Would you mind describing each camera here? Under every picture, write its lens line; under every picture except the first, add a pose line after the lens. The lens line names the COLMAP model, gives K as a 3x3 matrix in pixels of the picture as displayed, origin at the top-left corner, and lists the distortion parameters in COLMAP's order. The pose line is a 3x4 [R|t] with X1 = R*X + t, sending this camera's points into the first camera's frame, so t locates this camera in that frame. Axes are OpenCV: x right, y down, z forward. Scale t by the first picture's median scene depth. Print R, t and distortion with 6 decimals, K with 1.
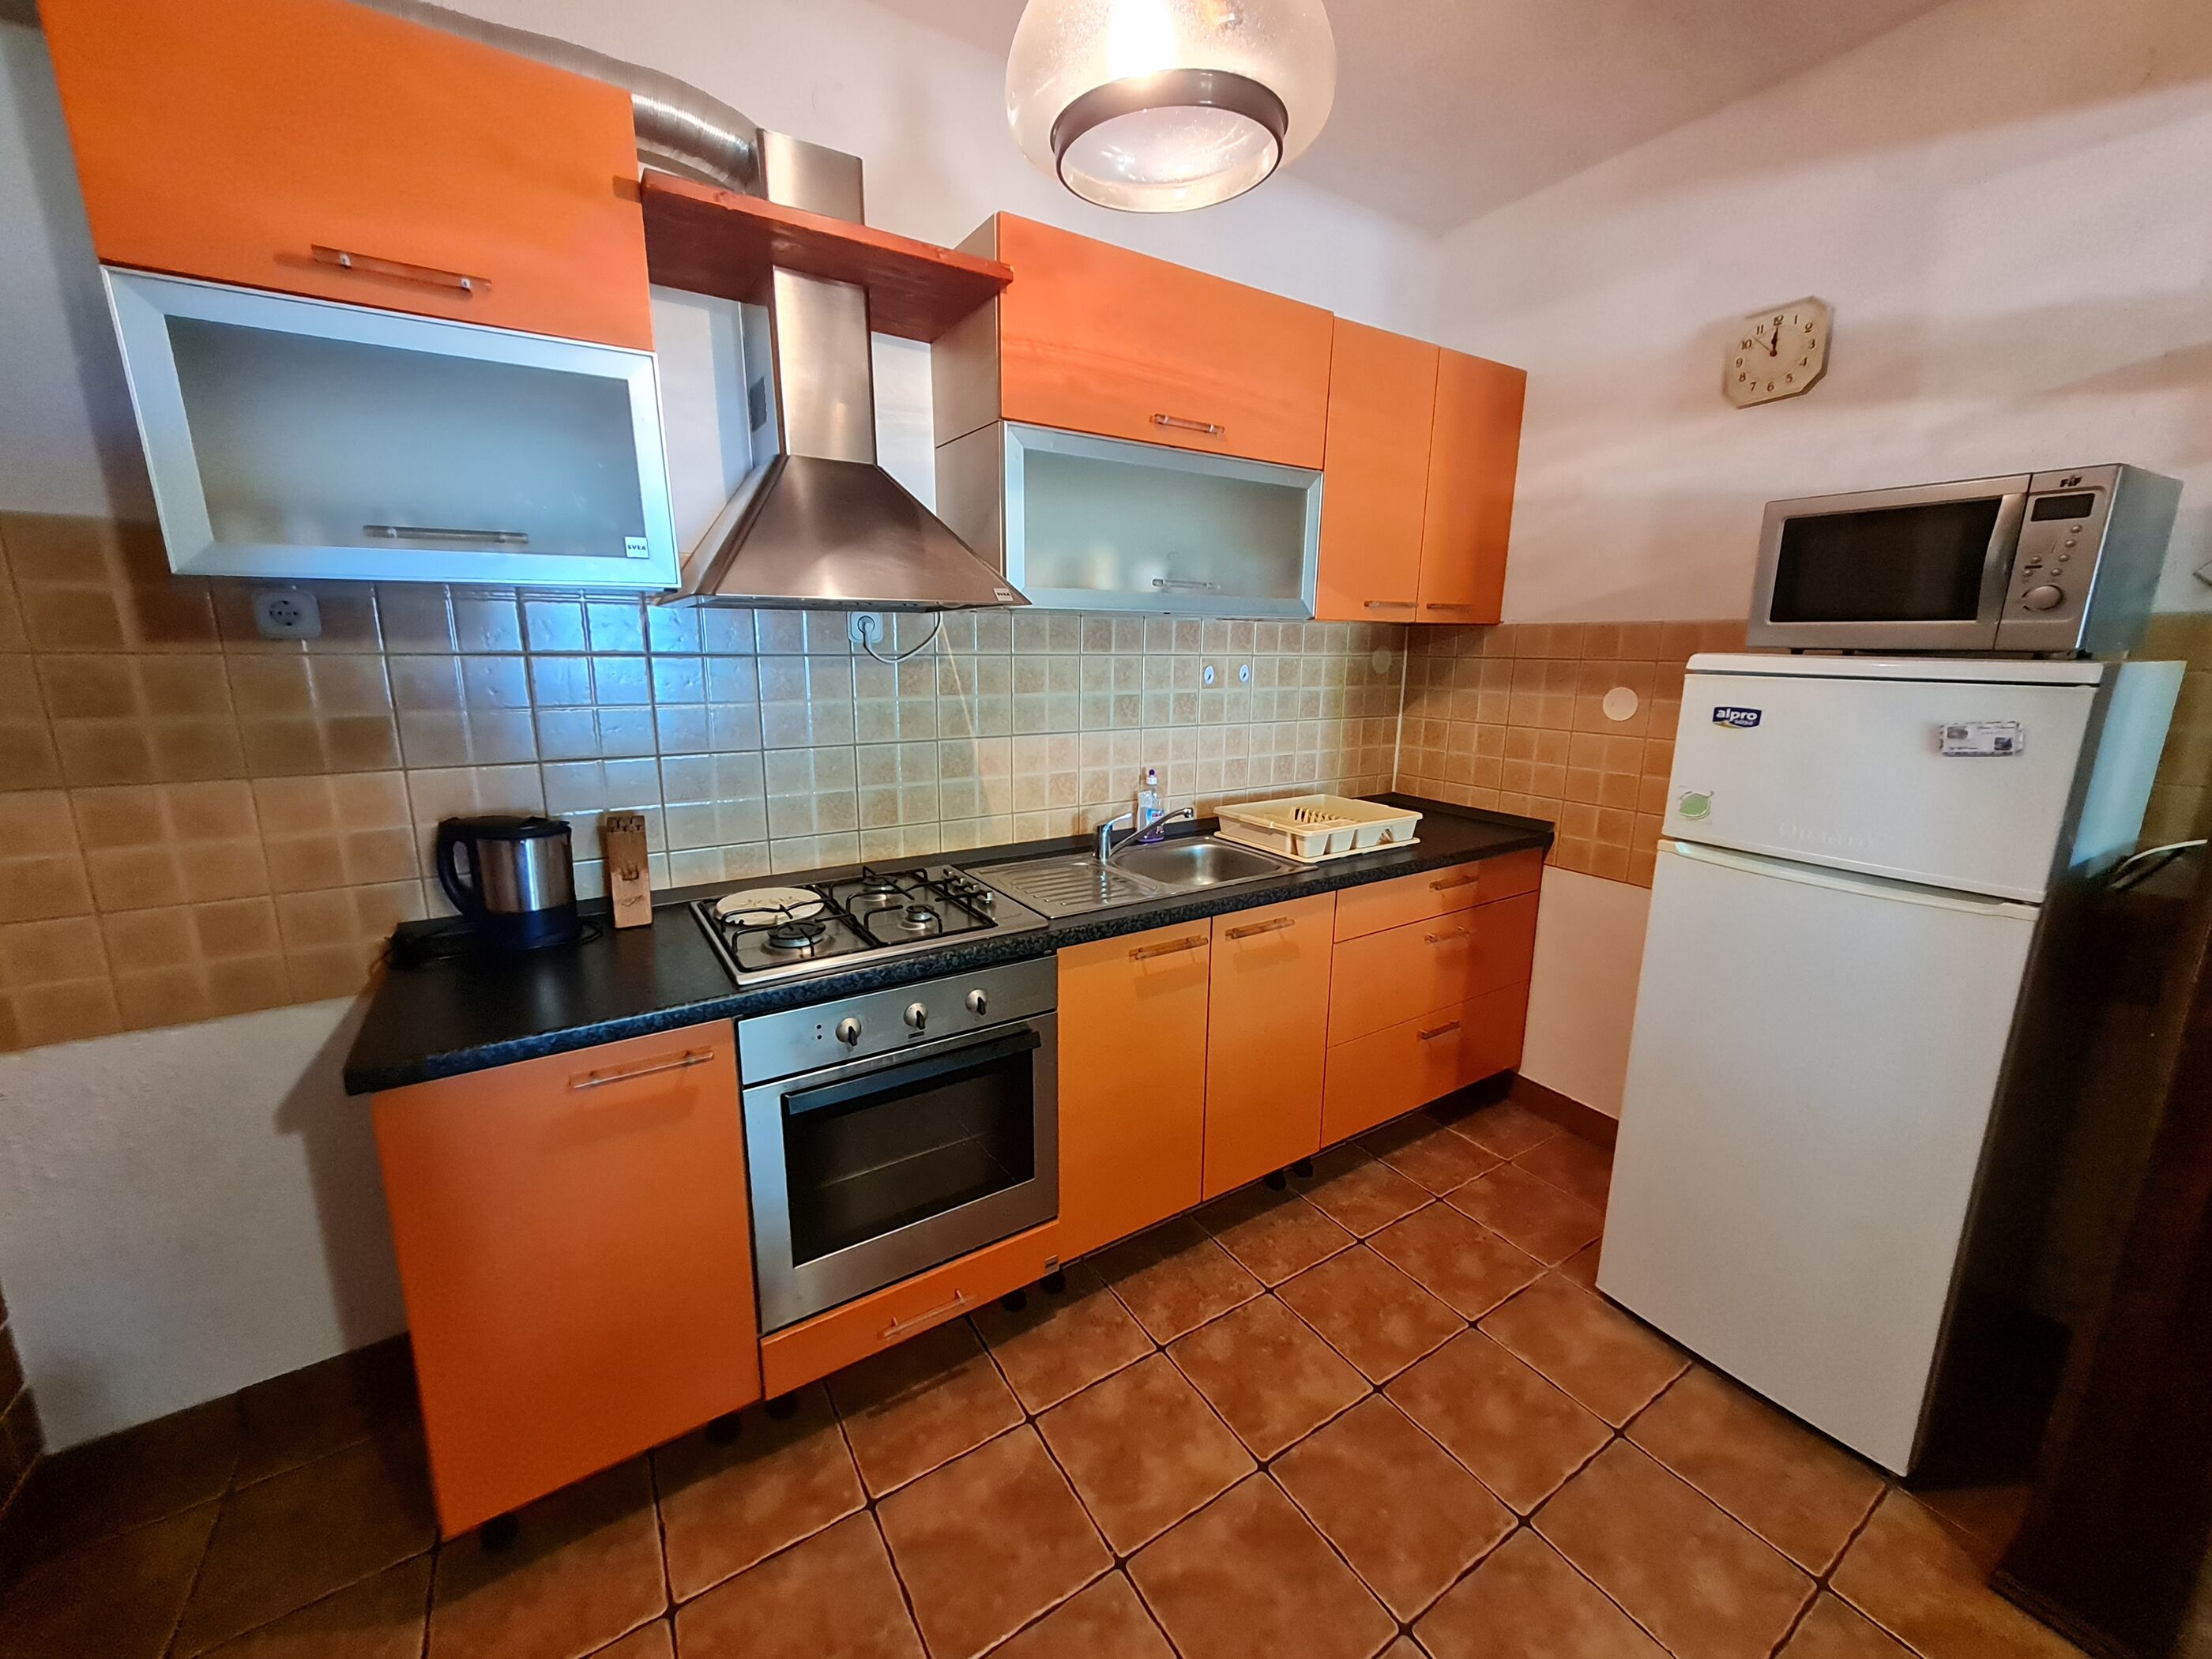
lens RADIAL K [[869.4, 0, 1112.4], [0, 869.4, 828.4], [0, 0, 1]] dist [0.002964, 0.001372]
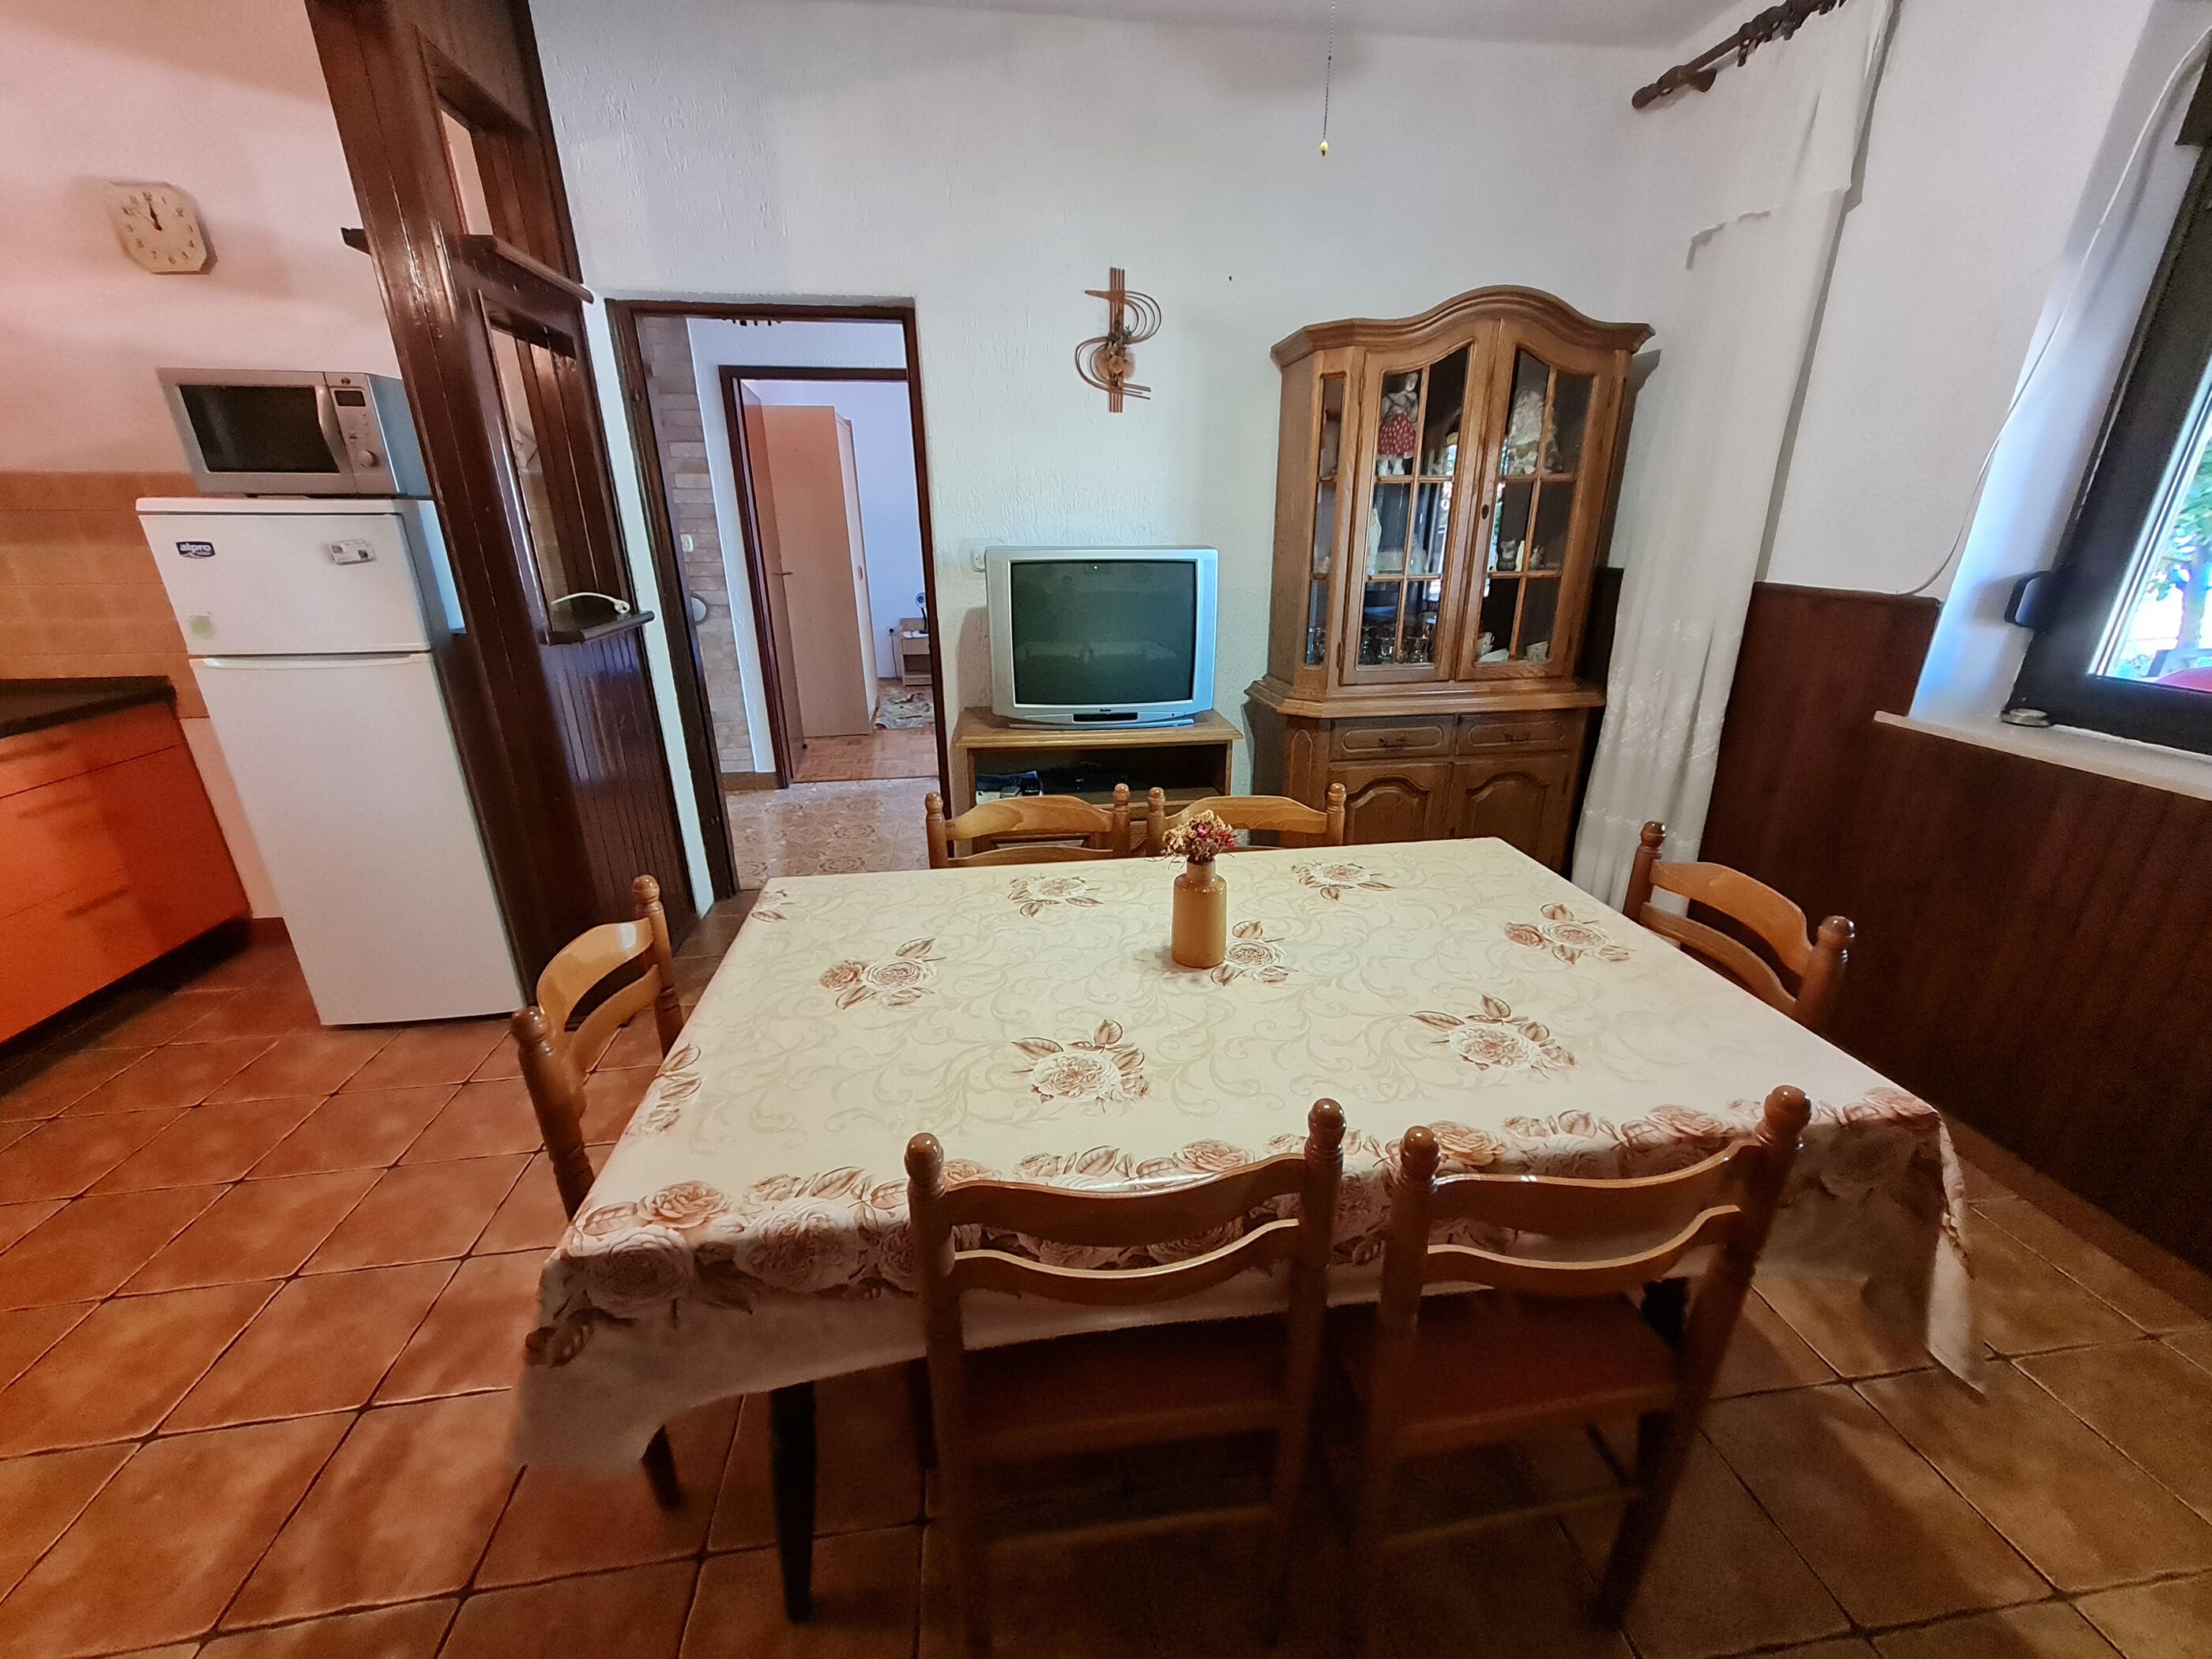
lens RADIAL K [[869.4, 0, 1108.7], [0, 869.4, 821.2], [0, 0, 1]] dist [0.002964, 0.001372]
pose [[0.422044, -0.318537, 0.848772, 0.063419], [0.199773, 0.945903, 0.255654, 0.163514], [-0.884290, 0.061665, 0.462848, -0.648782]]
